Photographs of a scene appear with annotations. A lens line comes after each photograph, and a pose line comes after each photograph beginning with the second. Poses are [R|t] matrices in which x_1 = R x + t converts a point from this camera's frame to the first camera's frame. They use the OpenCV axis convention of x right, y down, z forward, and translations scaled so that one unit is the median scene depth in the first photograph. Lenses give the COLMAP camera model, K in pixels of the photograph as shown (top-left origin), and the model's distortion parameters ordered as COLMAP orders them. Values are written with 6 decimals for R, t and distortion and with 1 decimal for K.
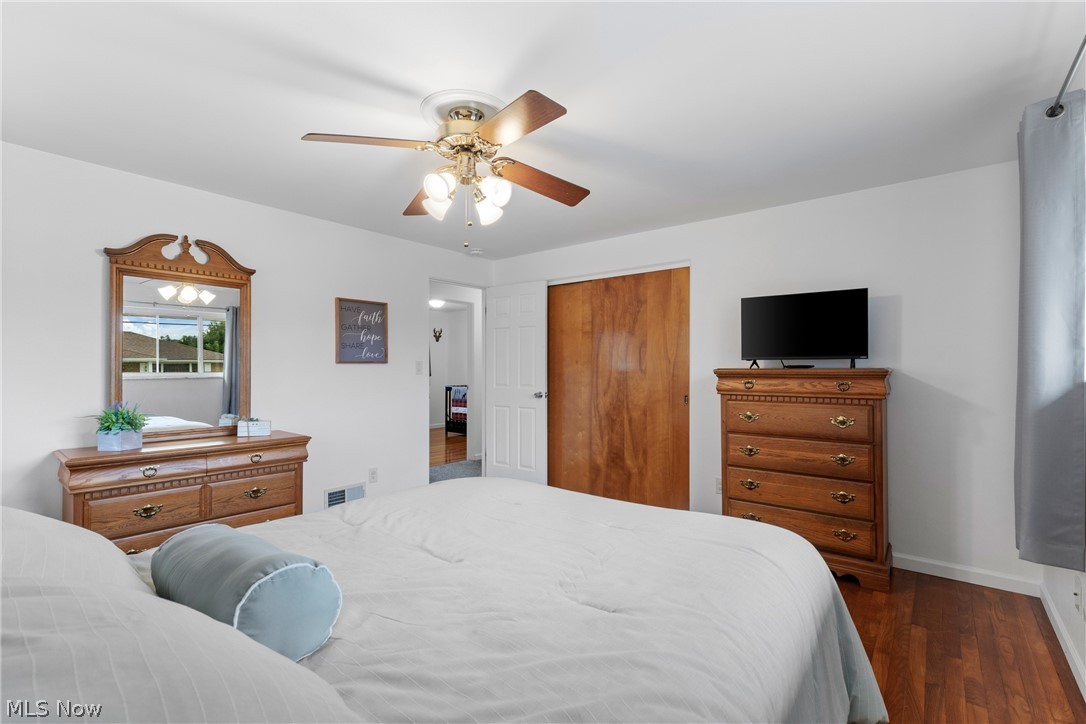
lens RADIAL K [[488.8, 0, 540.3], [0, 488.8, 368.5], [0, 0, 1]] dist [0.006879, -0.001197]
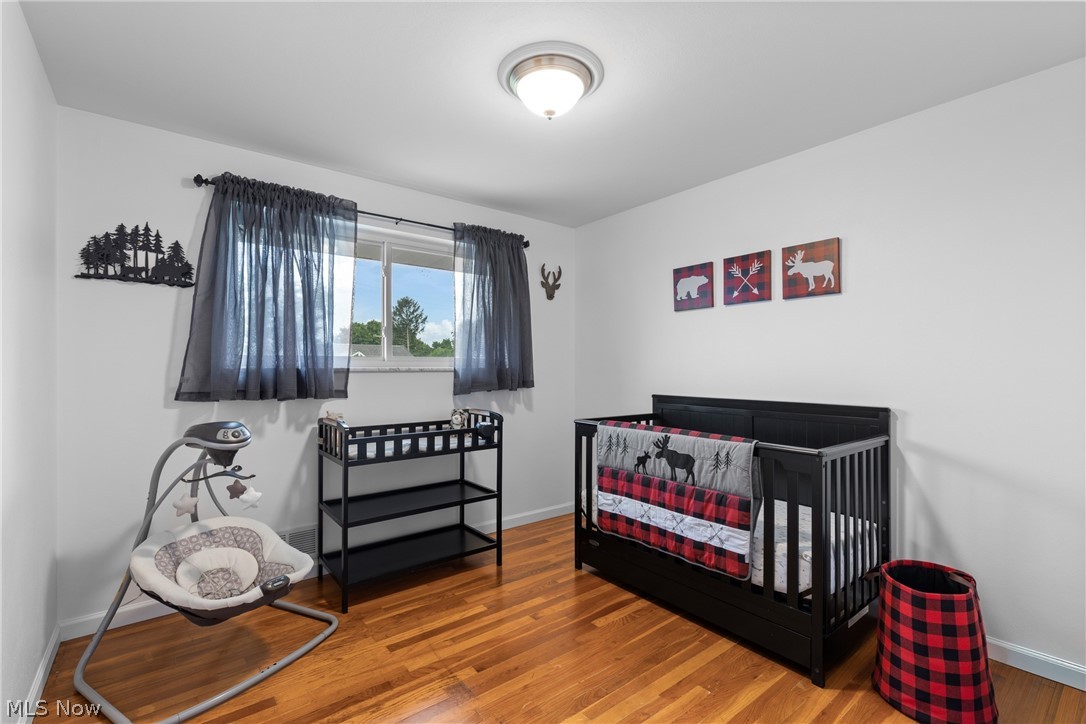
lens RADIAL K [[488.8, 0, 544.3], [0, 488.8, 360.8], [0, 0, 1]] dist [0.006879, -0.001197]
pose [[0.975409, -0.002756, -0.220387, -0.147181], [0.003814, 0.999983, 0.004375, -0.003851], [0.220371, -0.005108, 0.975403, 0.703777]]
